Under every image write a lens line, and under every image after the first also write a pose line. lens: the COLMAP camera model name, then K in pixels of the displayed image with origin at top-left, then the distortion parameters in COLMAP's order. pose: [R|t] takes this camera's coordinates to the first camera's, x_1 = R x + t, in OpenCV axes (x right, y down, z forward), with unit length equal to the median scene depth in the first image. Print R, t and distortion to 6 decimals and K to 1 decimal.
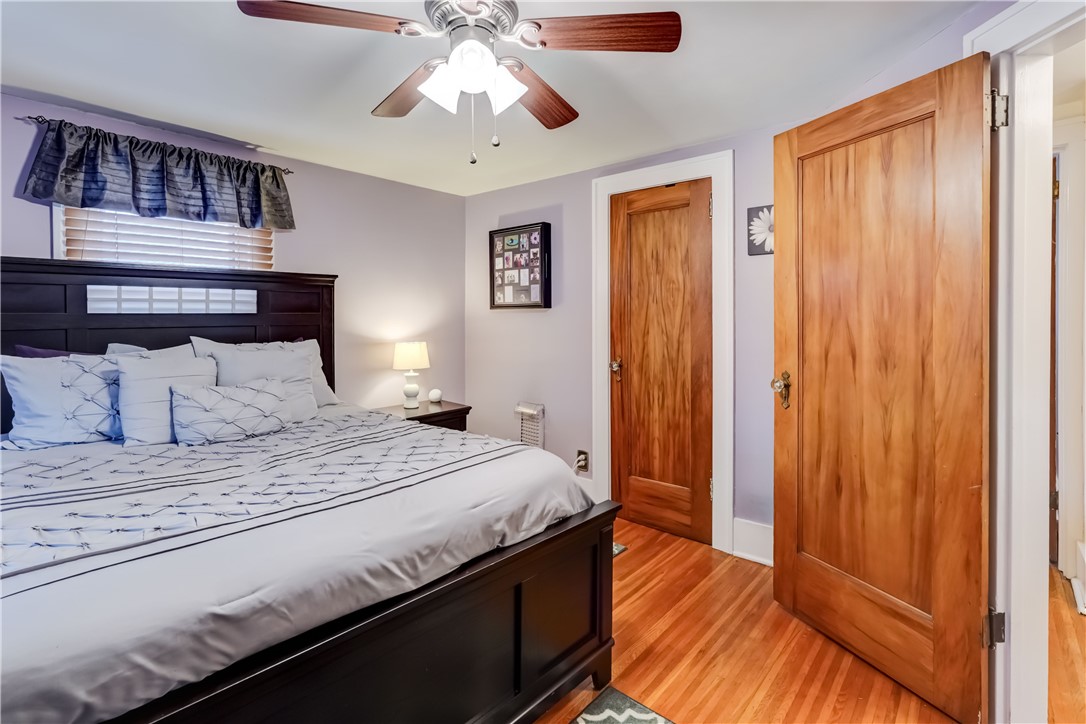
lens RADIAL K [[499.4, 0, 561.0], [0, 499.4, 318.9], [0, 0, 1]] dist [-0.004643, 0.002324]
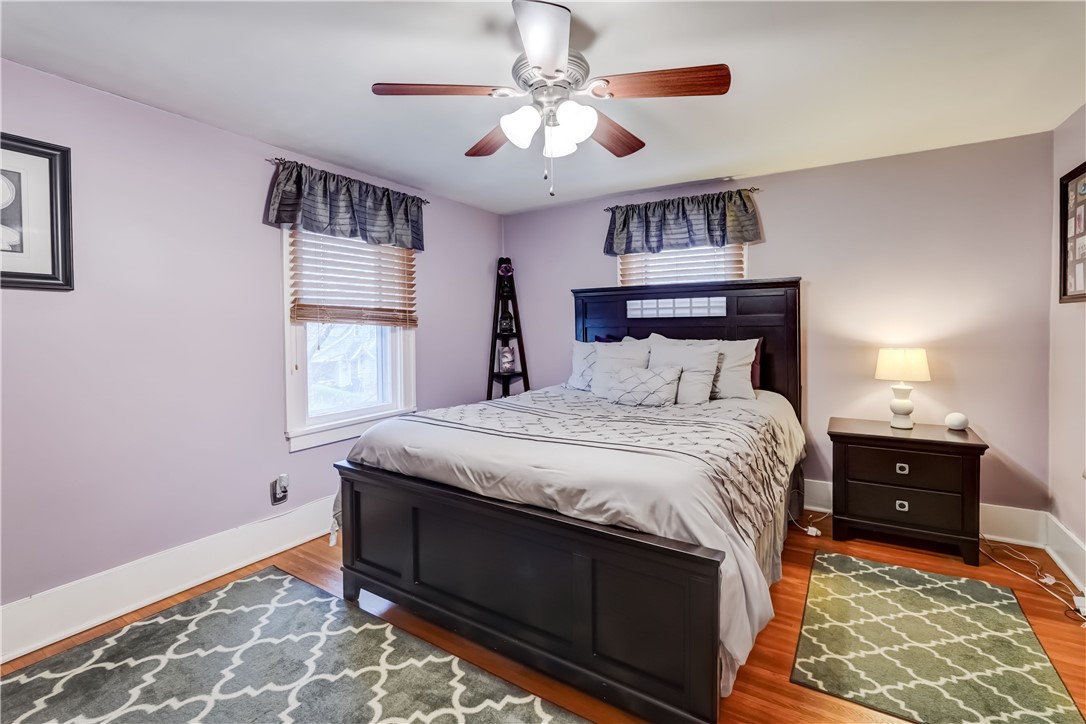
lens RADIAL K [[499.4, 0, 573.7], [0, 499.4, 336.1], [0, 0, 1]] dist [-0.004643, 0.002324]
pose [[0.188209, 0.025532, -0.981797, 0.529110], [0.005364, 0.999620, 0.027024, 0.003029], [0.982114, -0.010353, 0.188000, 0.412411]]
